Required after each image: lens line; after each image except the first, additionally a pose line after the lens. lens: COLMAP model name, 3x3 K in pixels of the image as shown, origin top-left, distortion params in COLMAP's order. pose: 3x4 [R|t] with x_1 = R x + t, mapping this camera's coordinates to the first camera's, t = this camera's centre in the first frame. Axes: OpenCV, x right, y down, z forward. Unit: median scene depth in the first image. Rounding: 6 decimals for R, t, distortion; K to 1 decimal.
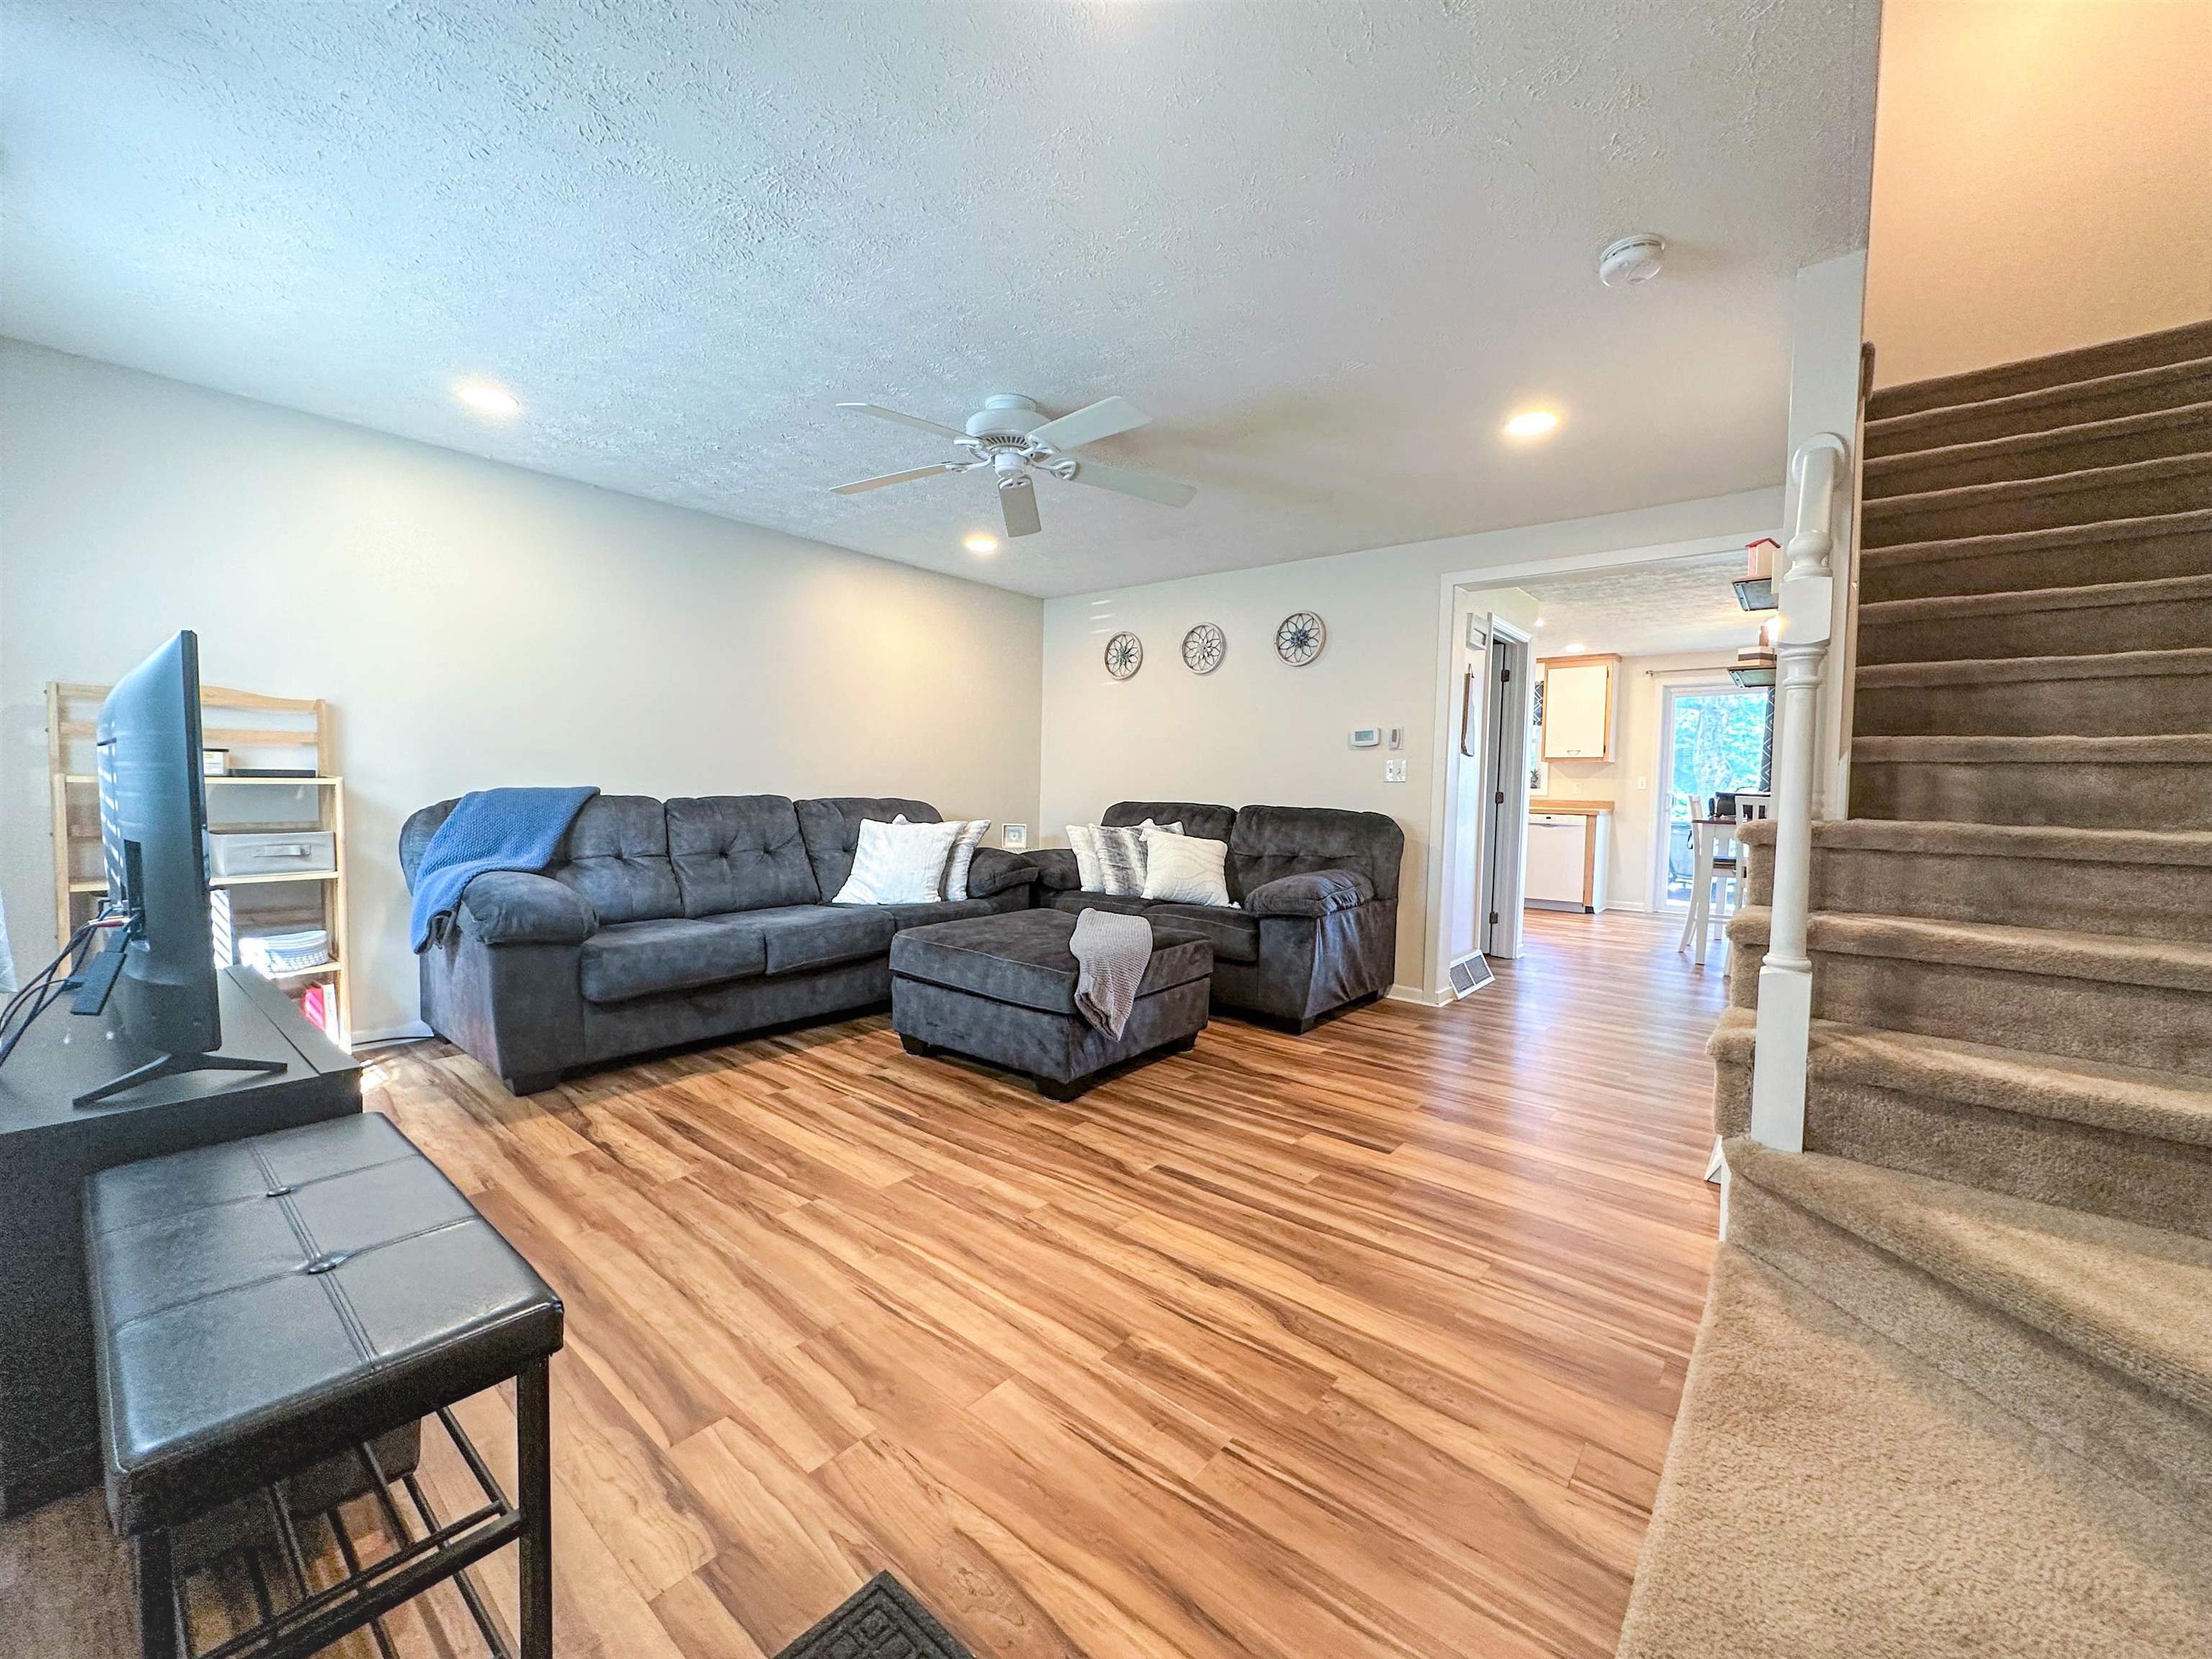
lens RADIAL K [[881.7, 0, 1100.1], [0, 881.7, 829.1], [0, 0, 1]] dist [-0.001544, 0.000289]
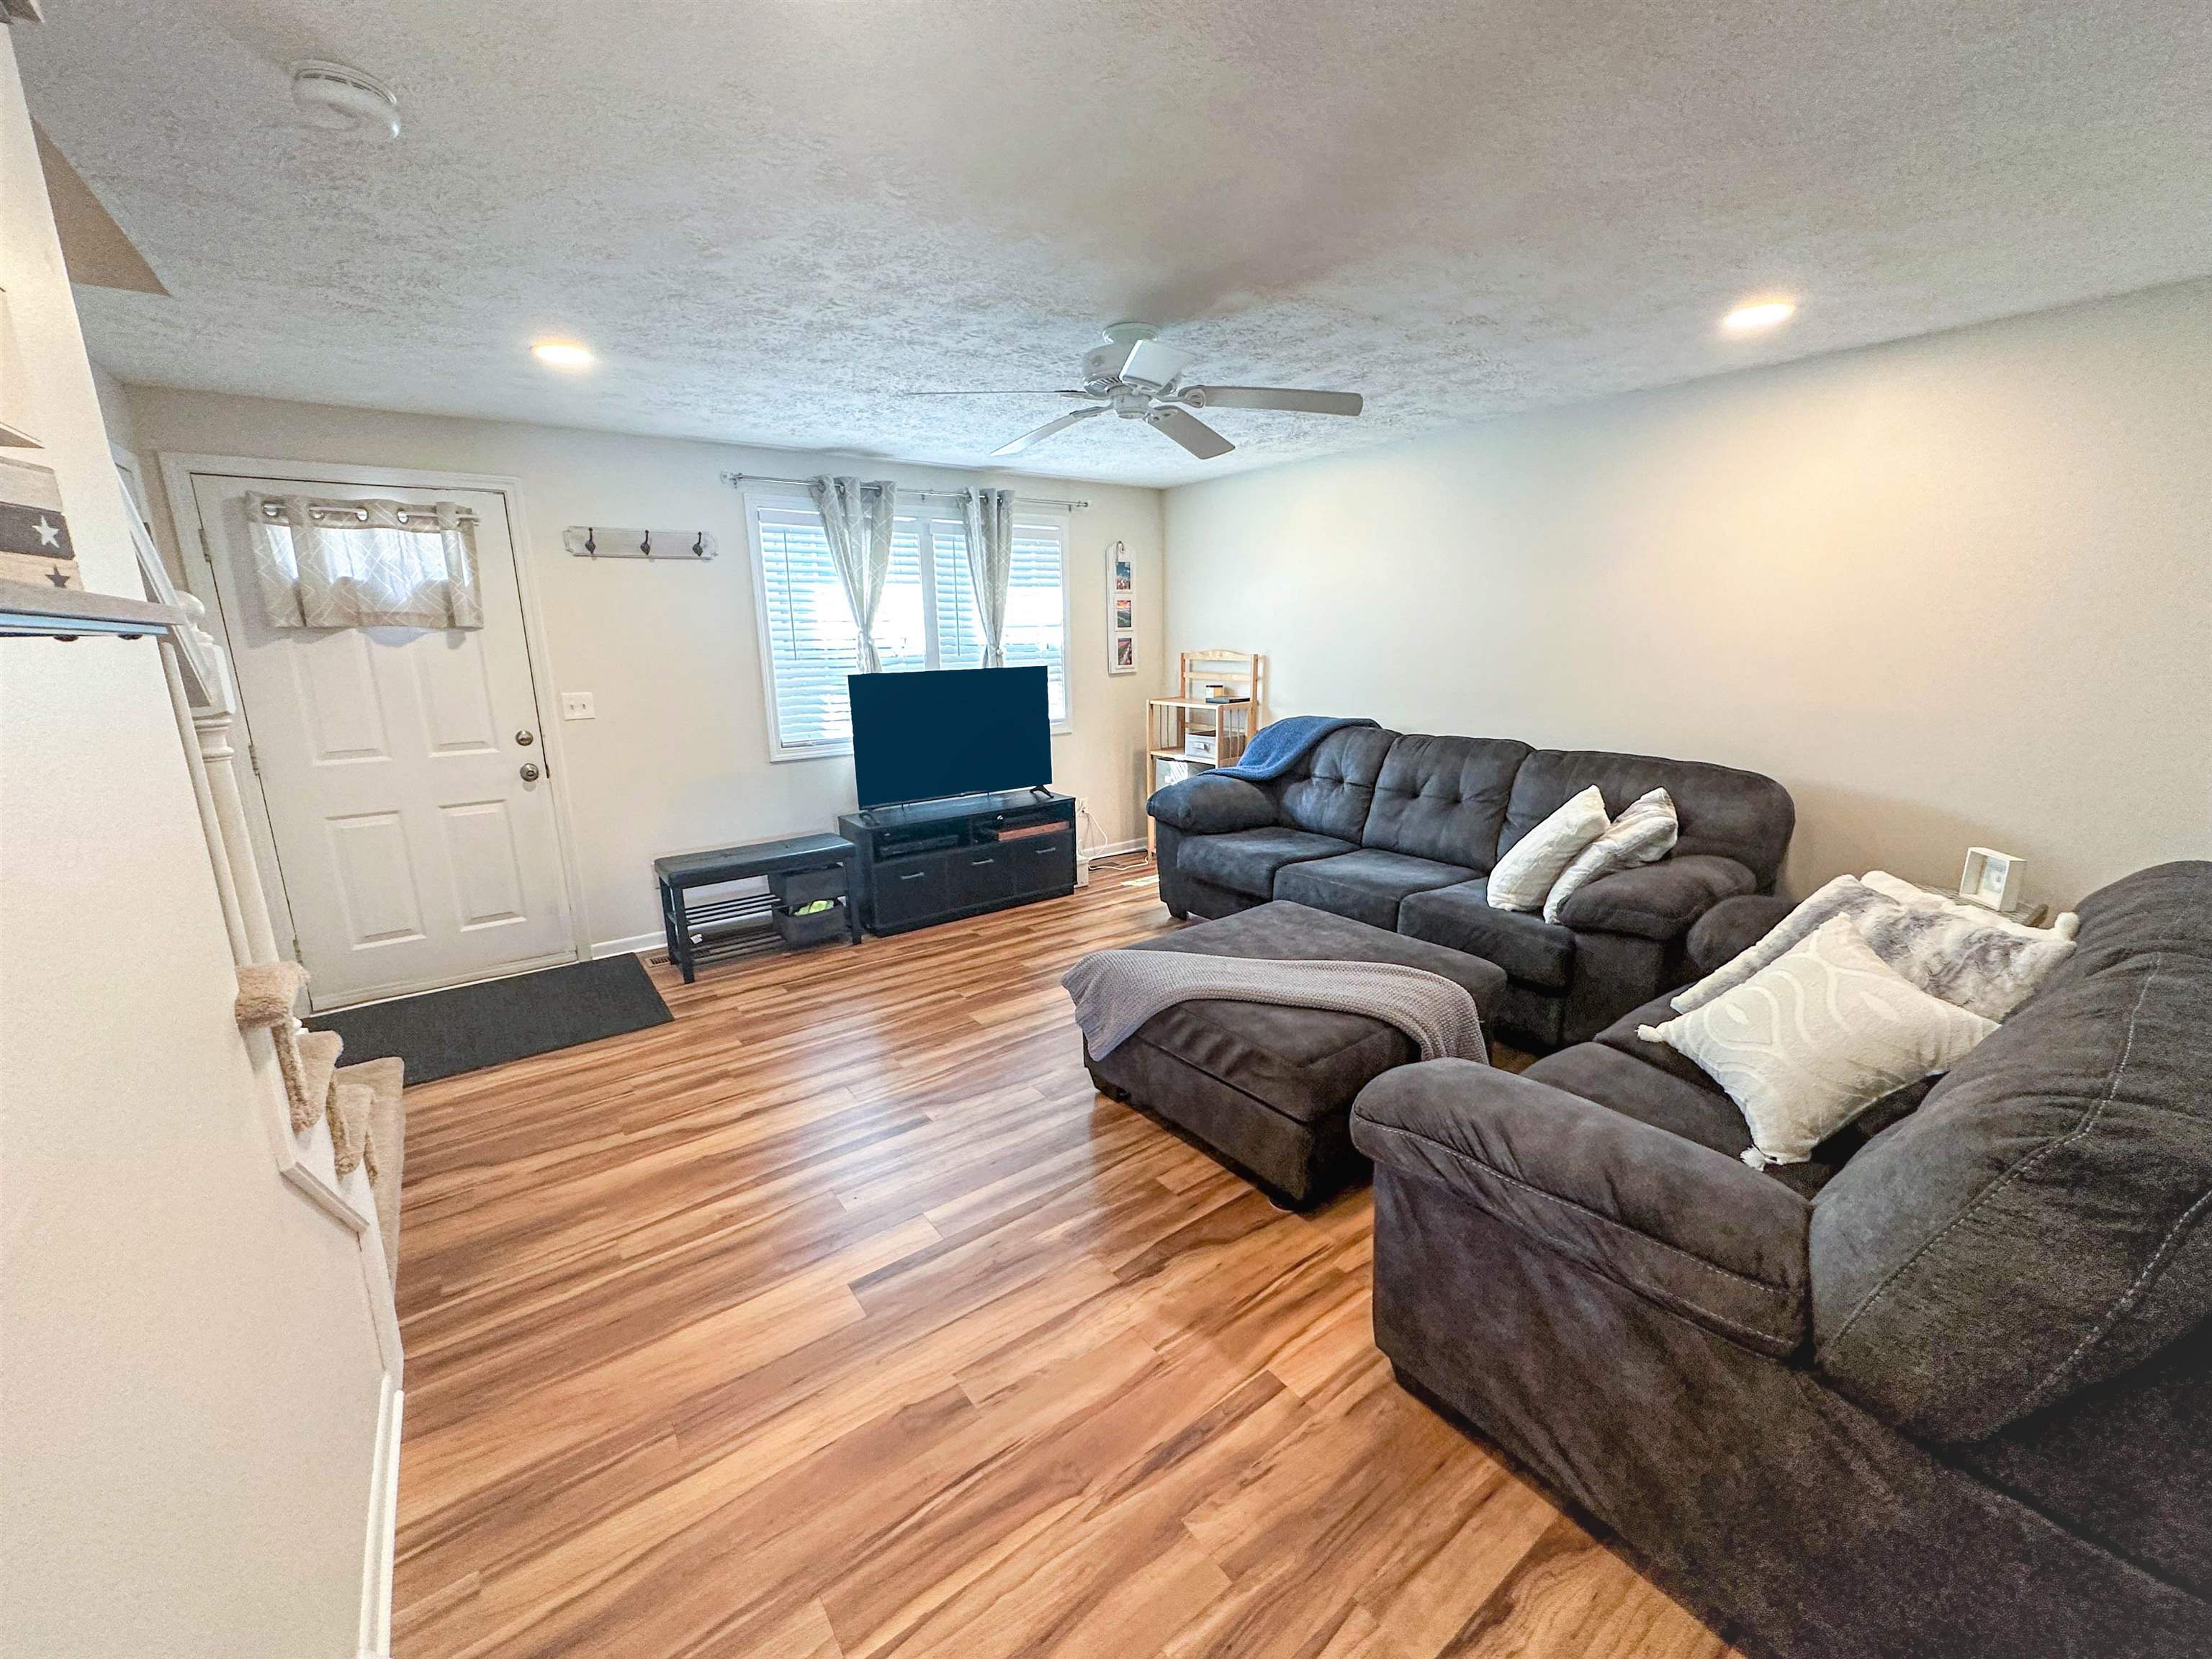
lens RADIAL K [[881.7, 0, 1103.8], [0, 881.7, 821.5], [0, 0, 1]] dist [-0.001544, 0.000289]
pose [[-0.239478, 0.191236, -0.951882, 1.088507], [-0.041696, 0.977480, 0.206869, -0.239386], [0.970006, 0.089230, -0.226112, 1.575214]]
